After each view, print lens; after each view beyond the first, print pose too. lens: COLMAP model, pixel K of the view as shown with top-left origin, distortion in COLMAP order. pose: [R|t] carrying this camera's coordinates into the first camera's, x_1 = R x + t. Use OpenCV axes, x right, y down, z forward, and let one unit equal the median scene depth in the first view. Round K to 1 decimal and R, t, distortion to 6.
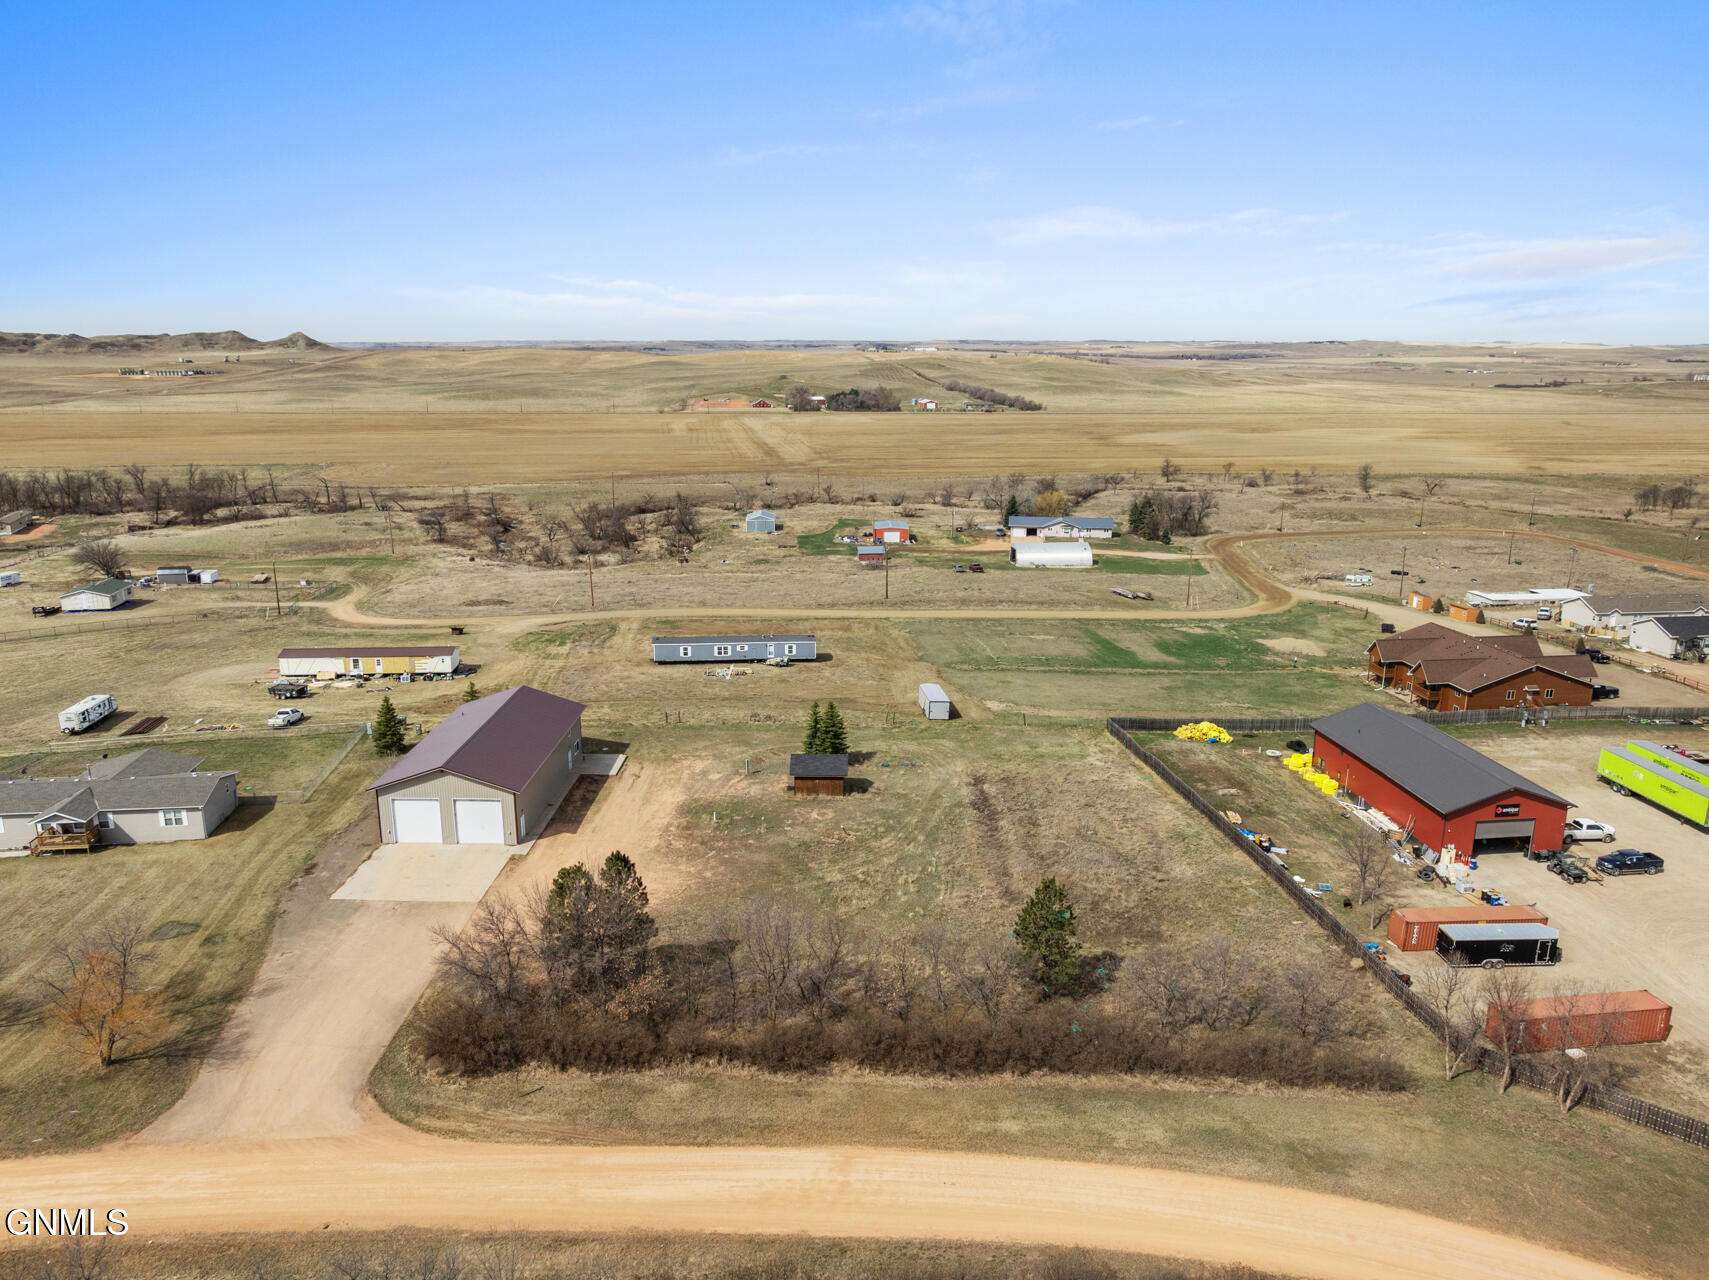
lens RADIAL K [[1204.5, 0, 857.3], [0, 1204.5, 633.5], [0, 0, 1]] dist [-0.030950, -0.004781]
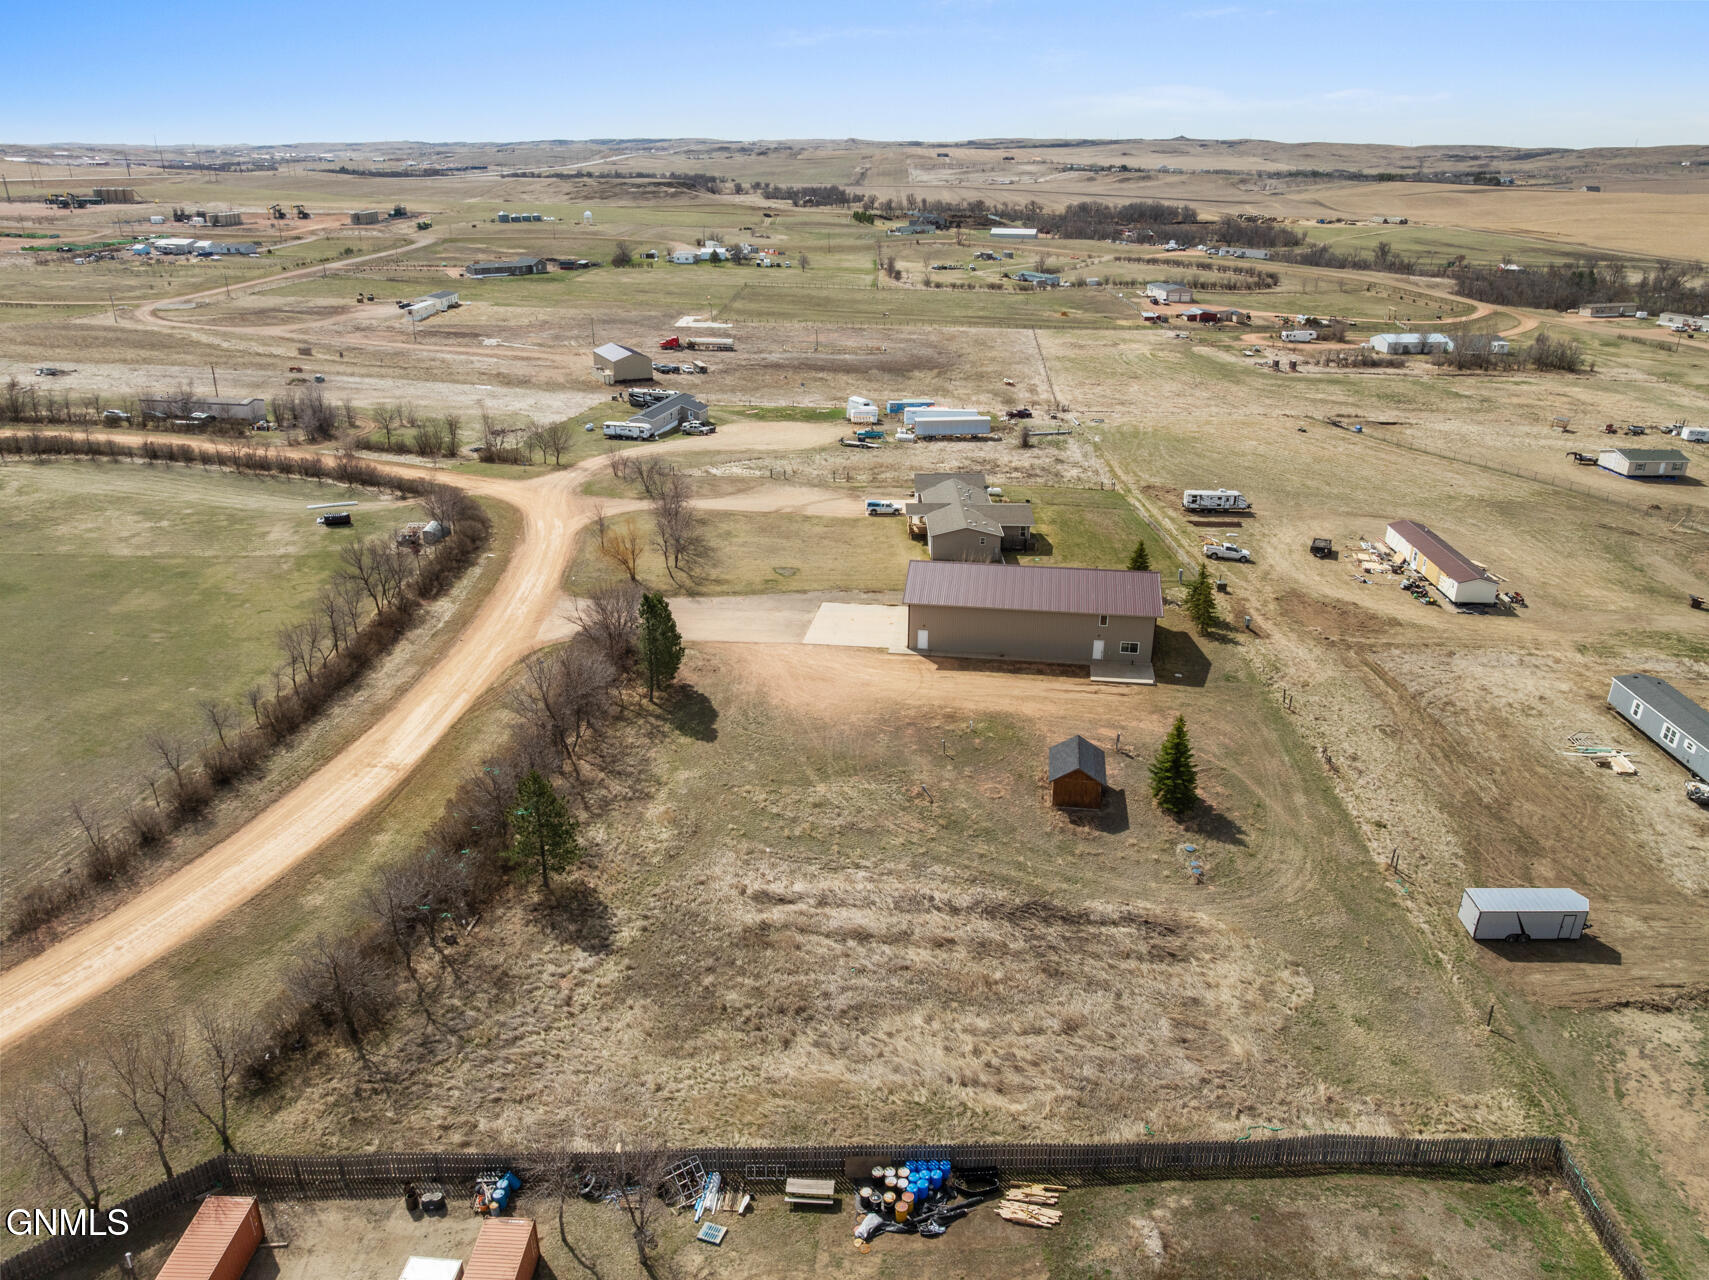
lens RADIAL K [[1203.5, 0, 858.3], [0, 1203.5, 642.5], [0, 0, 1]] dist [-0.038891, 0.009186]
pose [[-0.132772, 0.374223, -0.917785, 0.631896], [-0.237738, 0.886926, 0.396033, -0.222224], [0.962212, 0.270774, -0.028792, 0.796757]]
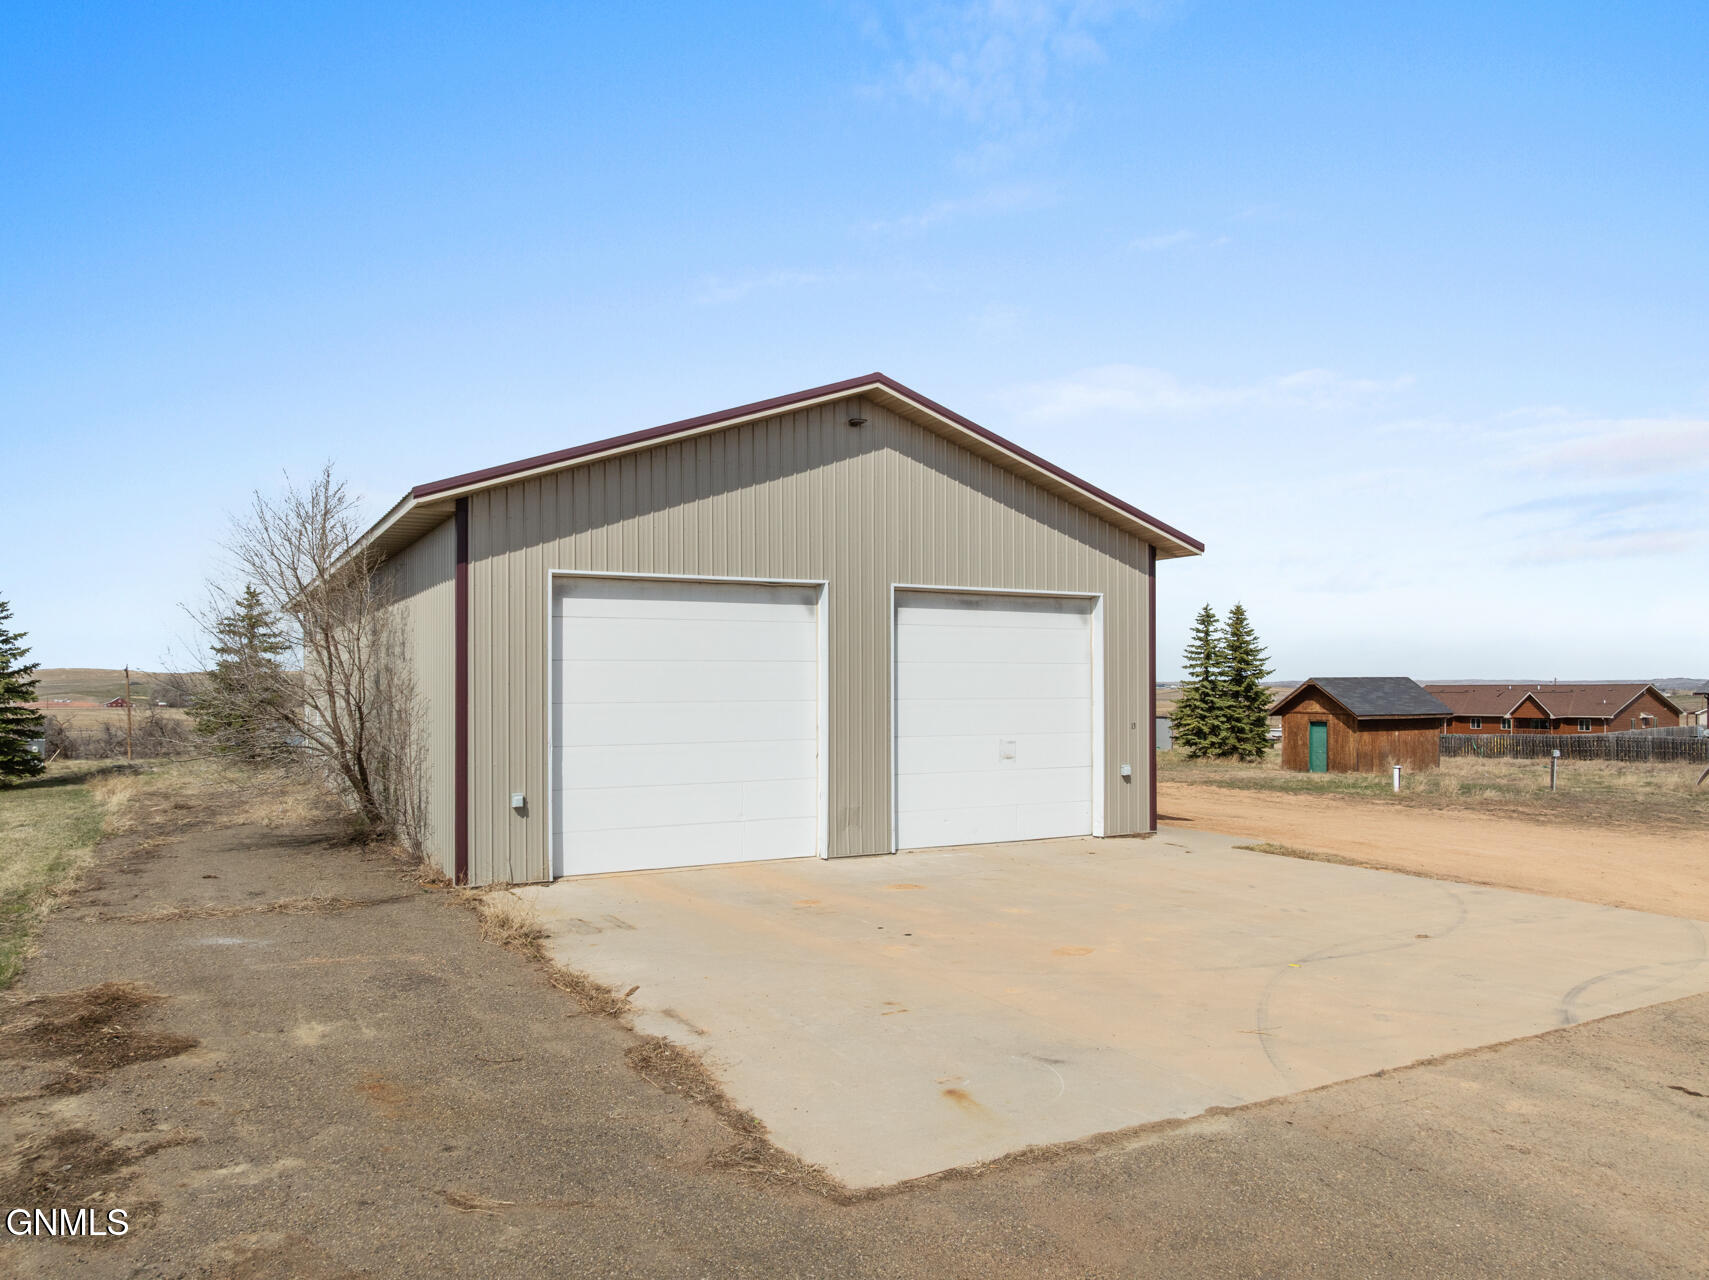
lens RADIAL K [[1219.0, 0, 864.0], [0, 1219.0, 673.1], [0, 0, 1]] dist [-0.040247, 0.002939]
pose [[0.869212, -0.002429, 0.494433, -0.345446], [0.124274, 0.968960, -0.213712, 0.151667], [-0.478567, 0.247206, 0.842534, 0.680943]]
